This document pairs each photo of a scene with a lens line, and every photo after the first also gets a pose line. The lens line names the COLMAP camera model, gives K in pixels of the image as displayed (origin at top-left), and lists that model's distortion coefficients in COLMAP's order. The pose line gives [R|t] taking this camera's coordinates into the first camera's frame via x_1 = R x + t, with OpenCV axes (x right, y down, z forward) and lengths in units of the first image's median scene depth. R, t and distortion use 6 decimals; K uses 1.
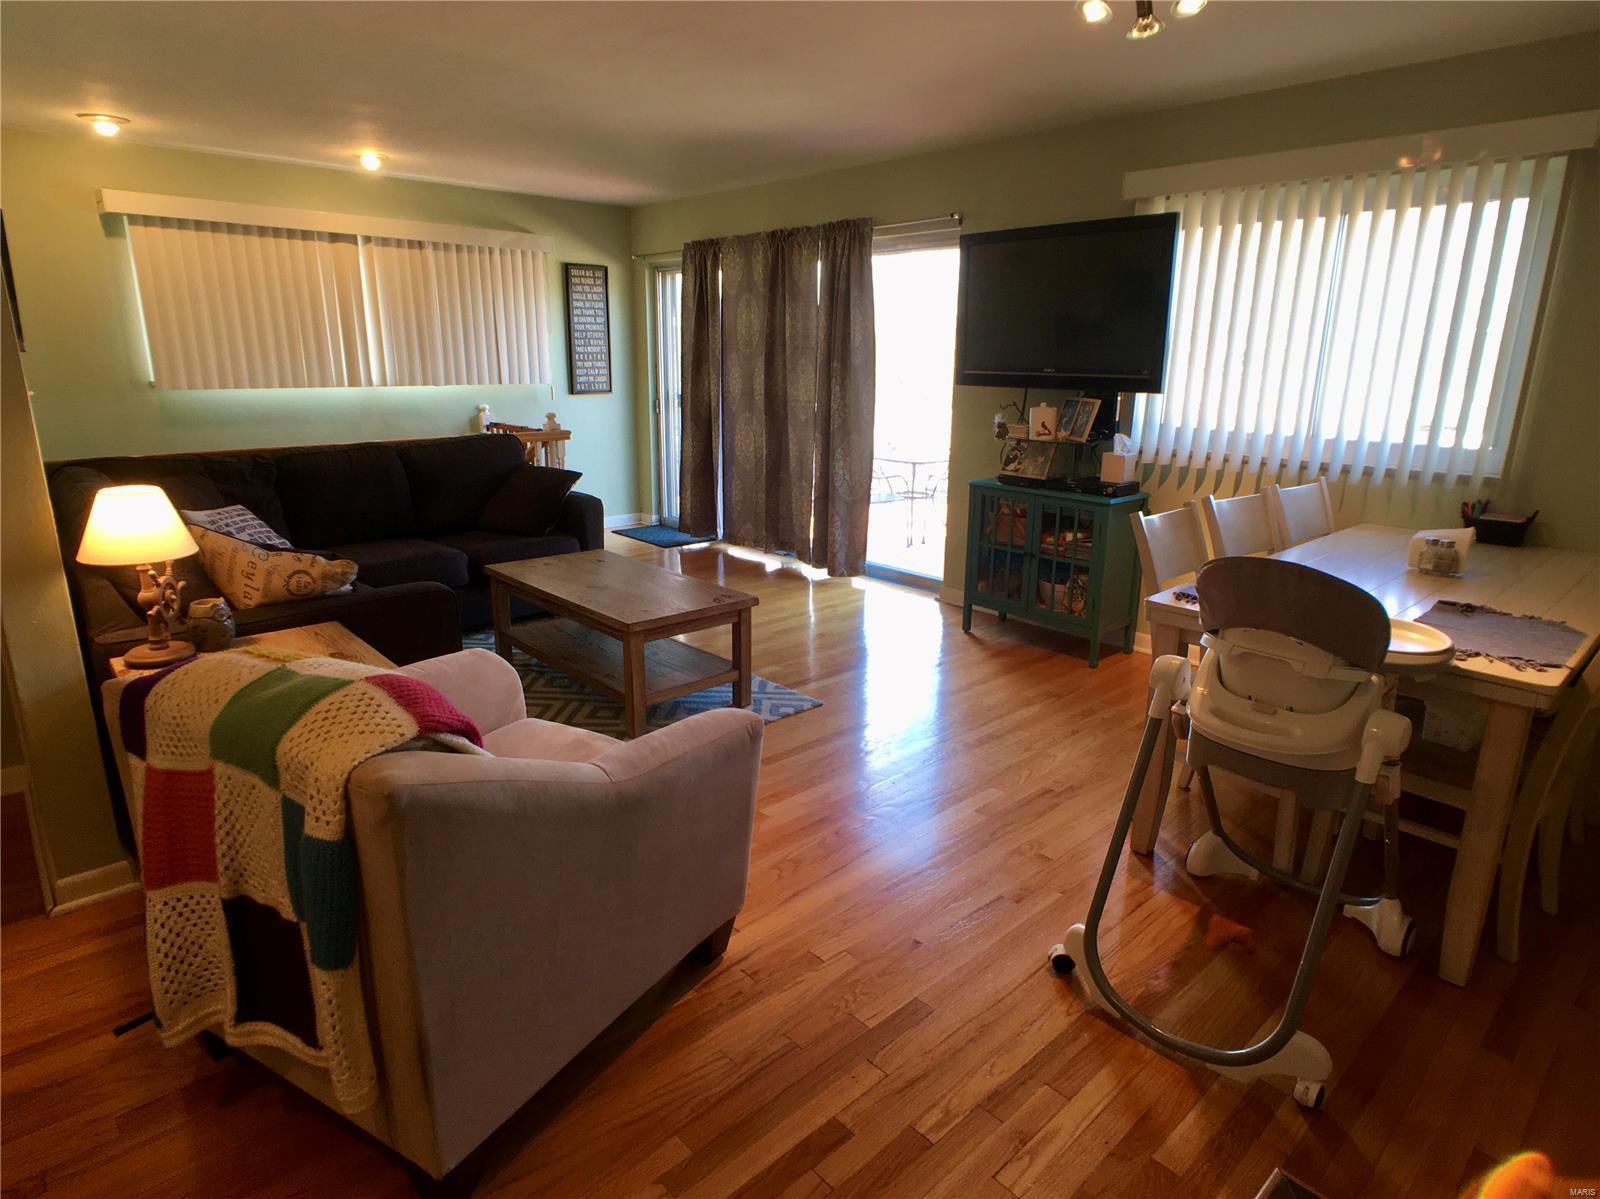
lens RADIAL K [[952.0, 0, 832.3], [0, 952.0, 605.4], [0, 0, 1]] dist [-0.024791, 0.023129]
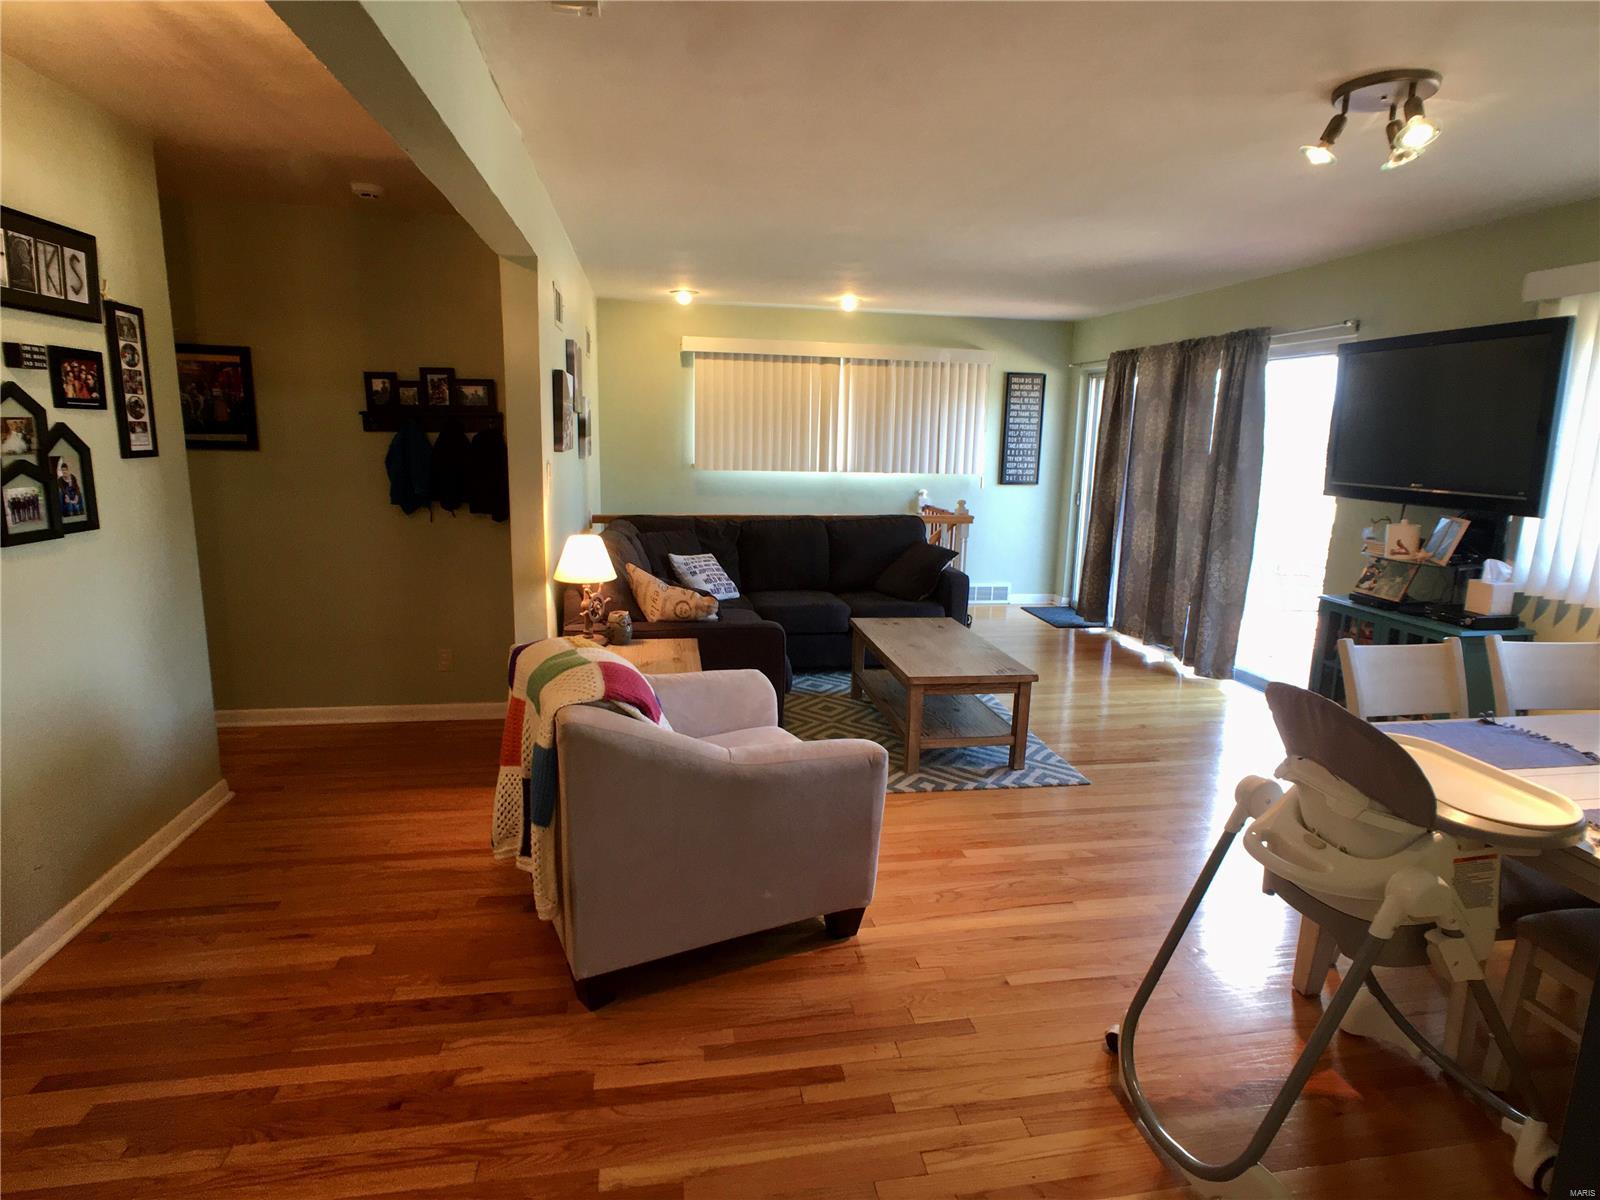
lens RADIAL K [[952.0, 0, 832.3], [0, 952.0, 605.9], [0, 0, 1]] dist [-0.024791, 0.023129]
pose [[0.826503, 0.114499, -0.551164, 0.242215], [-0.158833, 0.986747, -0.033191, -0.009409], [0.540060, 0.114976, 0.833736, -0.054224]]
